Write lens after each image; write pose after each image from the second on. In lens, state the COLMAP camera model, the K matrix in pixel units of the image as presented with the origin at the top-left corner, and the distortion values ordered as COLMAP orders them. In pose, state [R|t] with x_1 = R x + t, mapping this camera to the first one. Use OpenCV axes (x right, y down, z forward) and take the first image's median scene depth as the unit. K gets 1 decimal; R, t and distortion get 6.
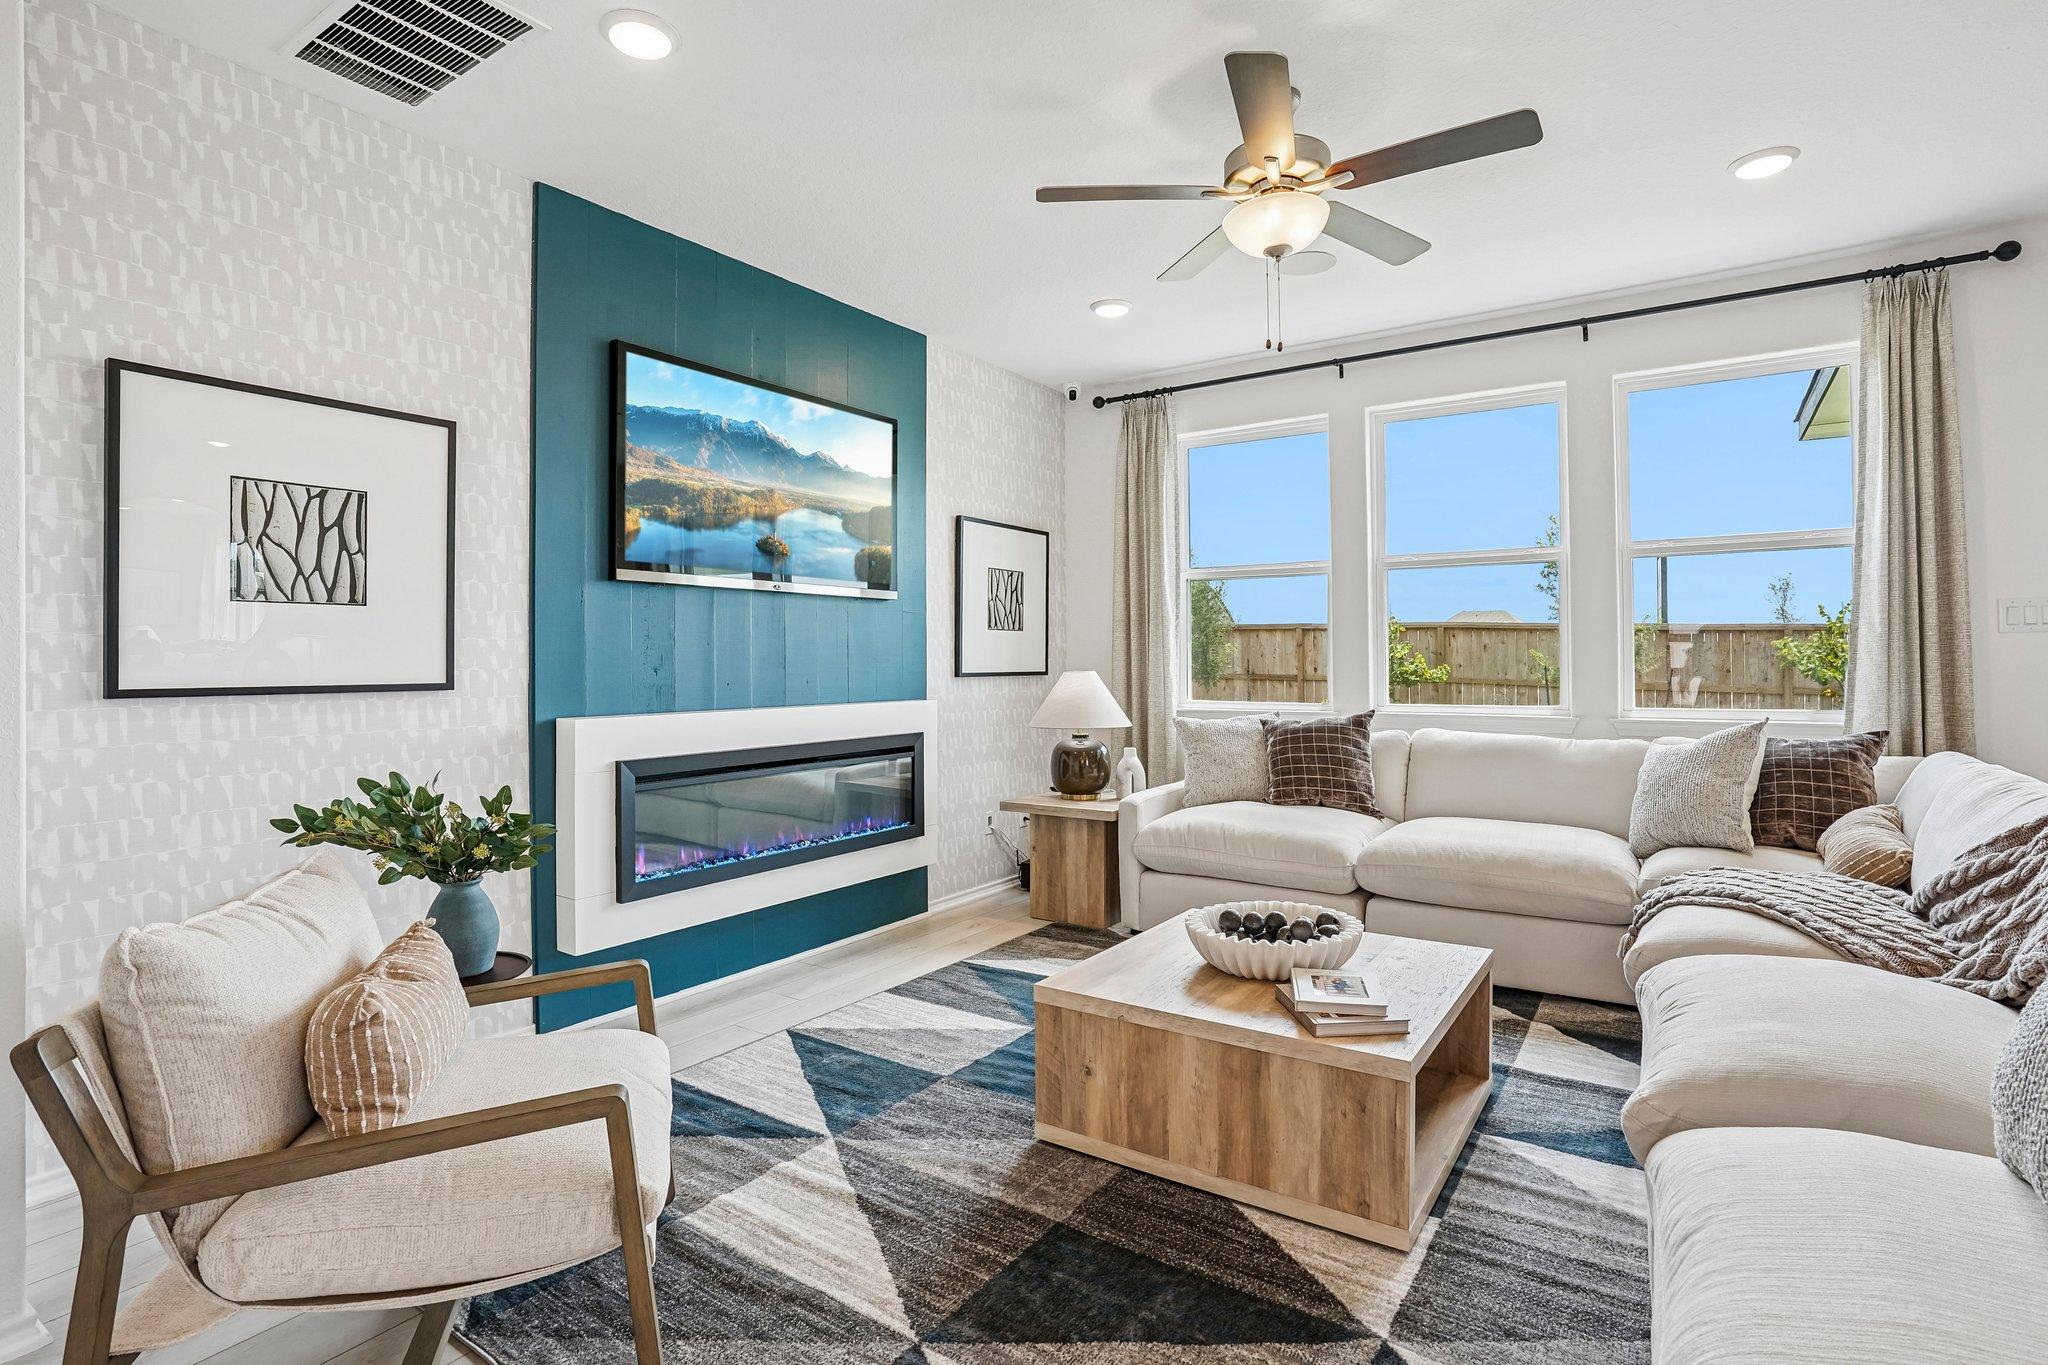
lens RADIAL K [[1015.7, 0, 1024.8], [0, 1015.7, 646.0], [0, 0, 1]] dist [-0.027464, 0.000290]
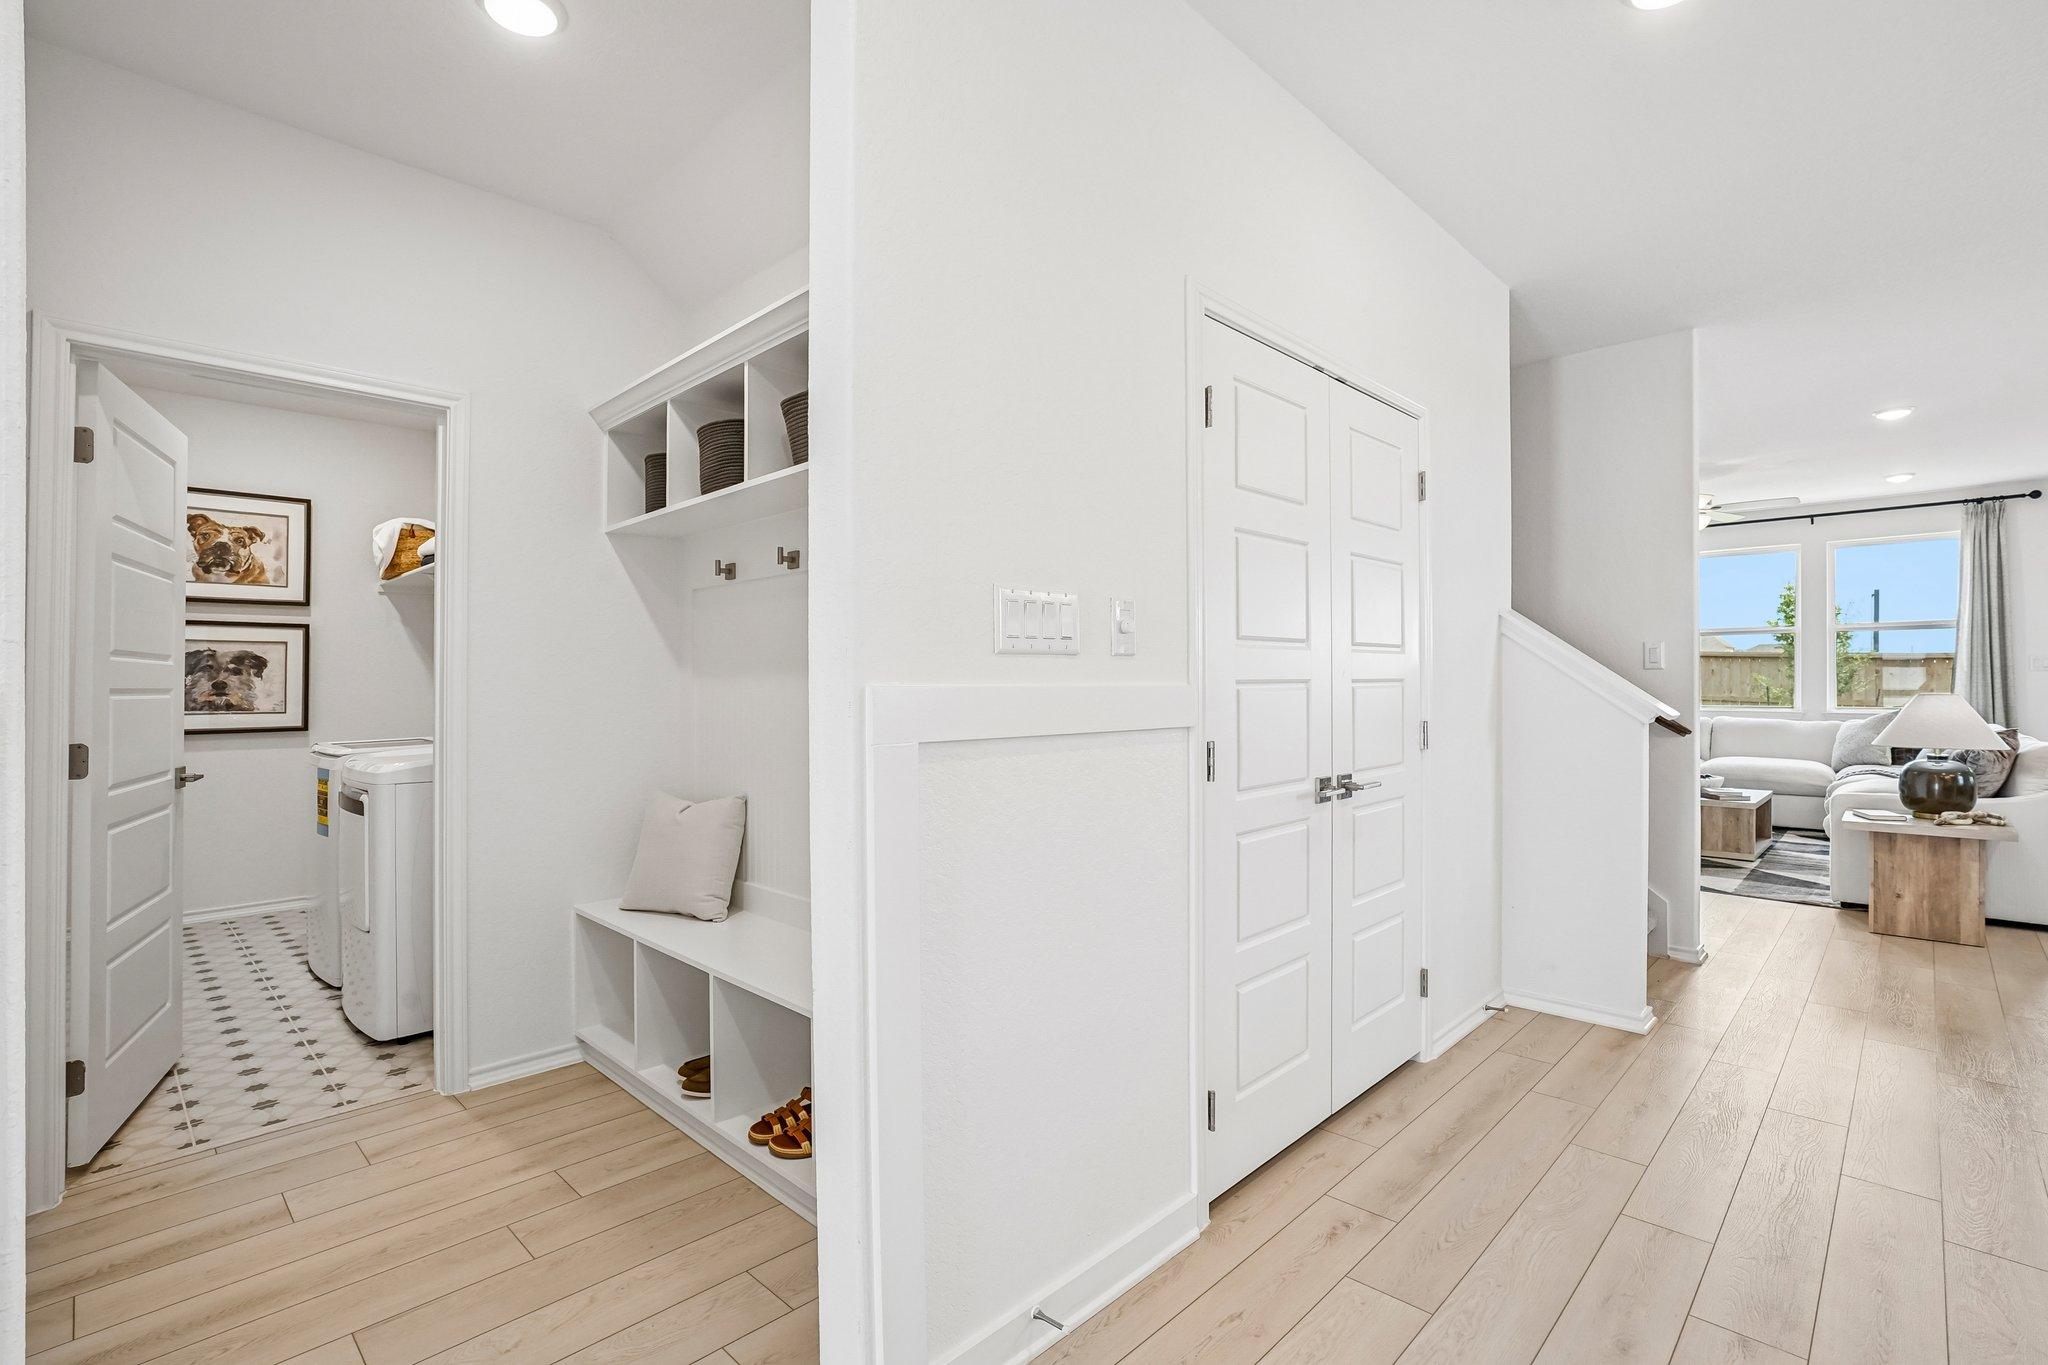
lens RADIAL K [[945.1, 0, 1024.0], [0, 945.1, 682.5], [0, 0, 1]] dist [-0.019954, -0.000500]
pose [[0.983669, 0.004477, -0.179932, -0.744917], [-0.001024, 0.999814, 0.019278, -0.025167], [0.179984, -0.018778, 0.983490, -1.272367]]
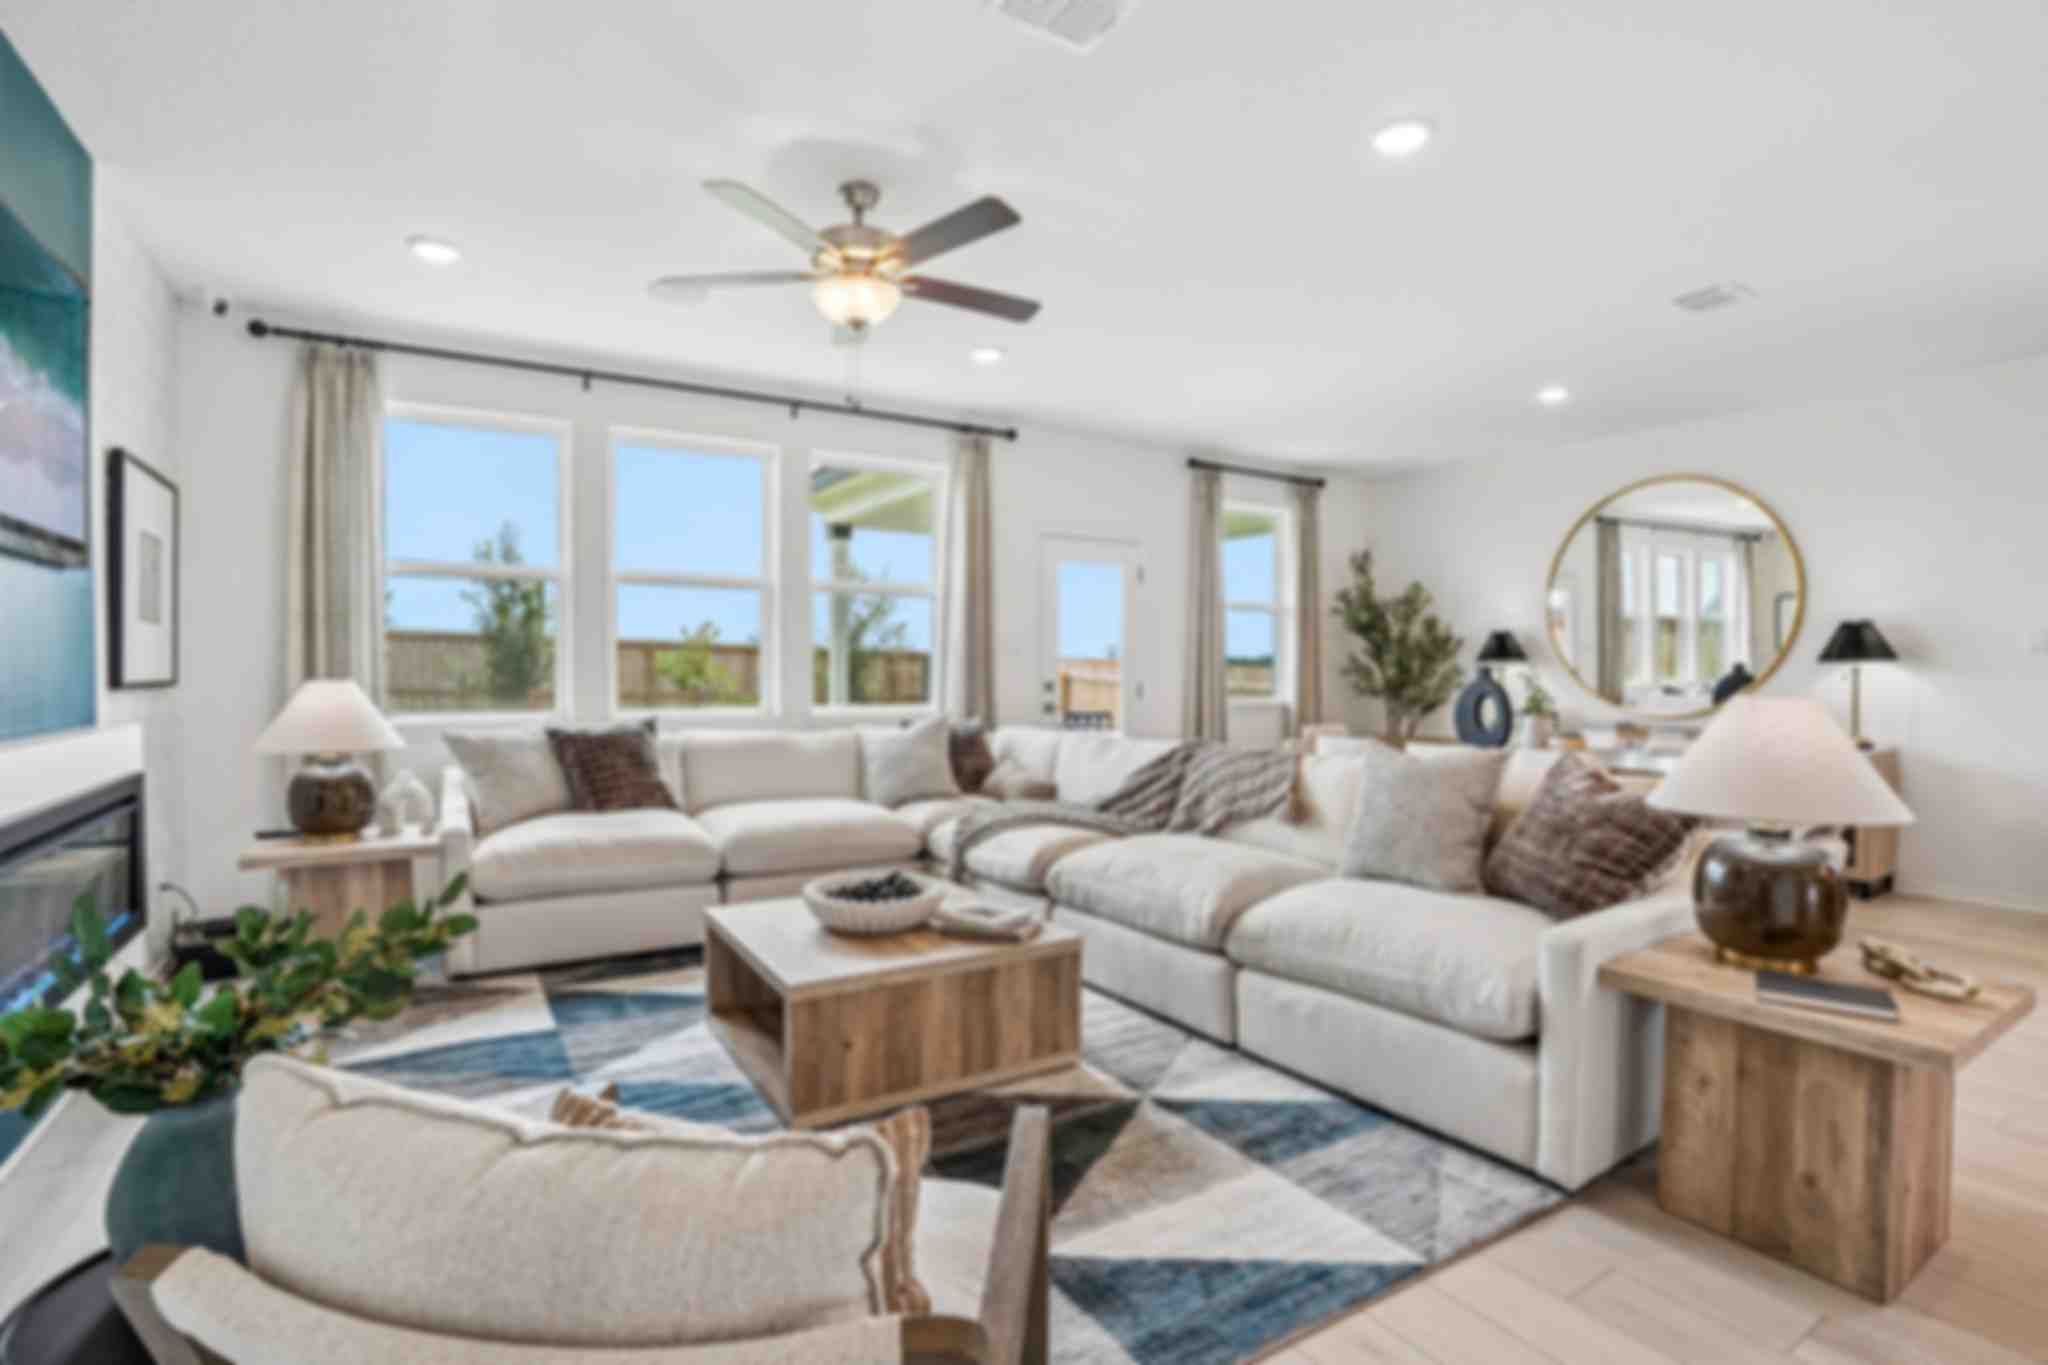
lens RADIAL K [[977.7, 0, 1024.0], [0, 977.7, 682.5], [0, 0, 1]] dist [-0.022770, -0.000770]
pose [[0.413405, -0.008156, 0.910511, -0.509133], [-0.020028, 0.999637, 0.018048, 0.002059], [-0.910327, -0.025697, 0.413091, 0.246202]]
